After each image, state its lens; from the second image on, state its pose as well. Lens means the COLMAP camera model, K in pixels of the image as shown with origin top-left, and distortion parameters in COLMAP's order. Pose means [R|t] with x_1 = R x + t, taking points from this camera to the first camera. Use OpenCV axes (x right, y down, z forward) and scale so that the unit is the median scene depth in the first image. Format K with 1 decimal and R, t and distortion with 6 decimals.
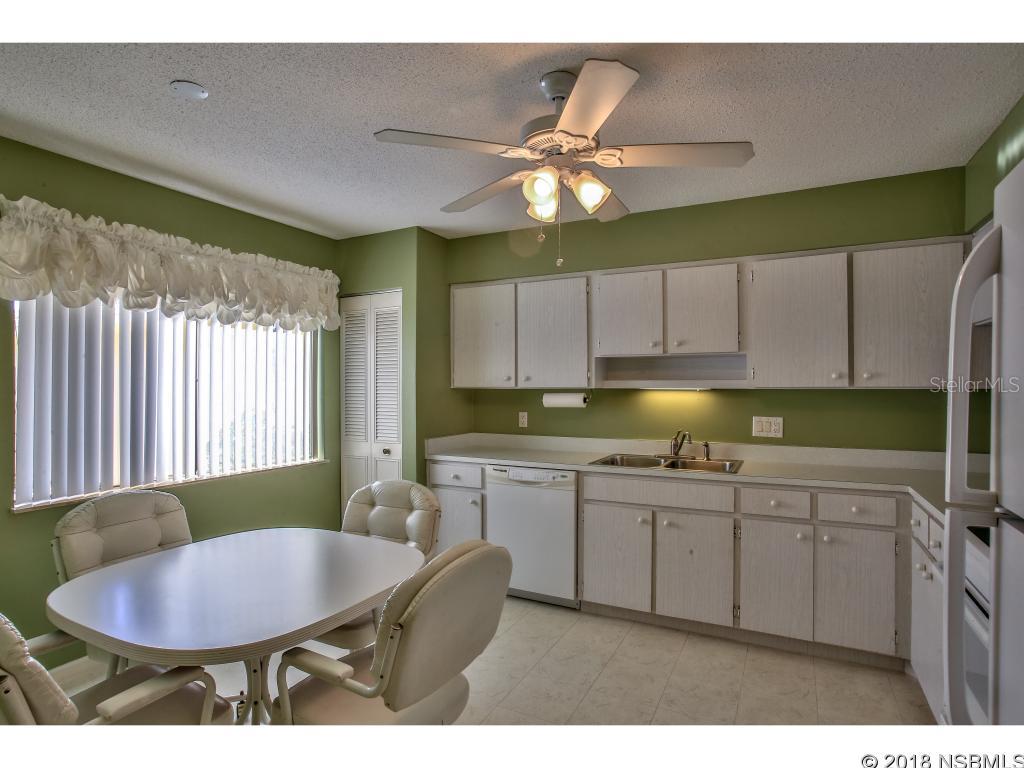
lens RADIAL K [[556.9, 0, 512.0], [0, 556.9, 384.0], [0, 0, 1]] dist [-0.042337, 0.001450]
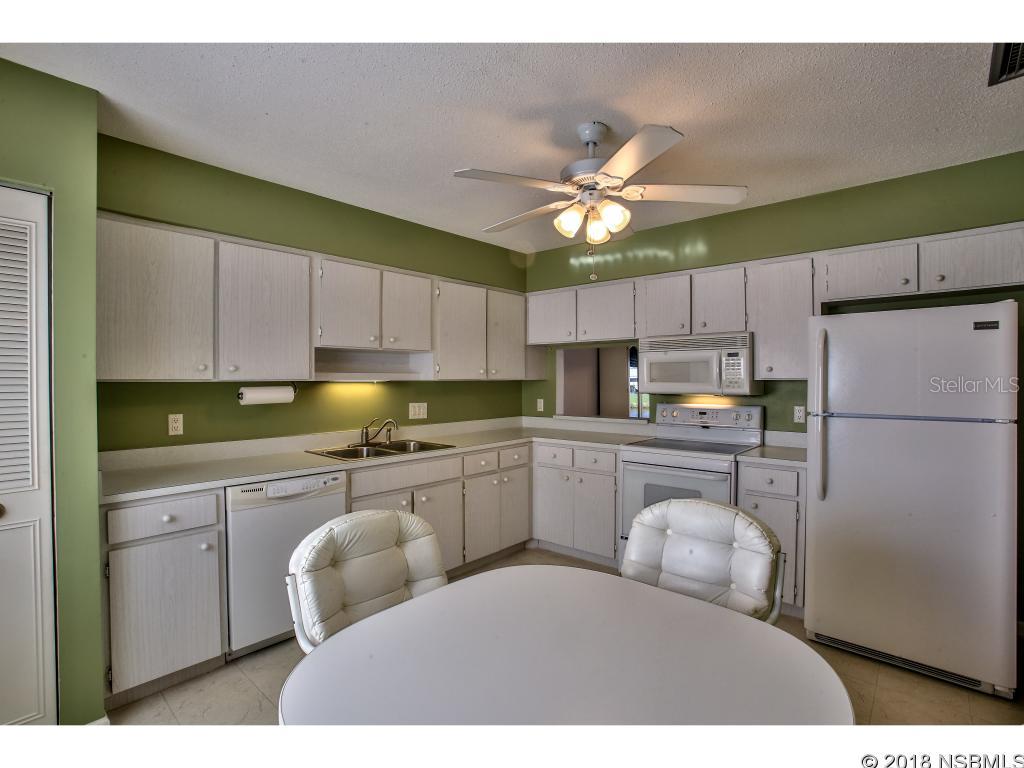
lens RADIAL K [[494.6, 0, 501.4], [0, 494.6, 383.5], [0, 0, 1]] dist [-0.071433, 0.031583]
pose [[0.255192, -0.004919, 0.966878, -0.583820], [0.002036, 0.999988, 0.004550, 0.010311], [-0.966888, 0.000807, 0.255199, 0.531789]]
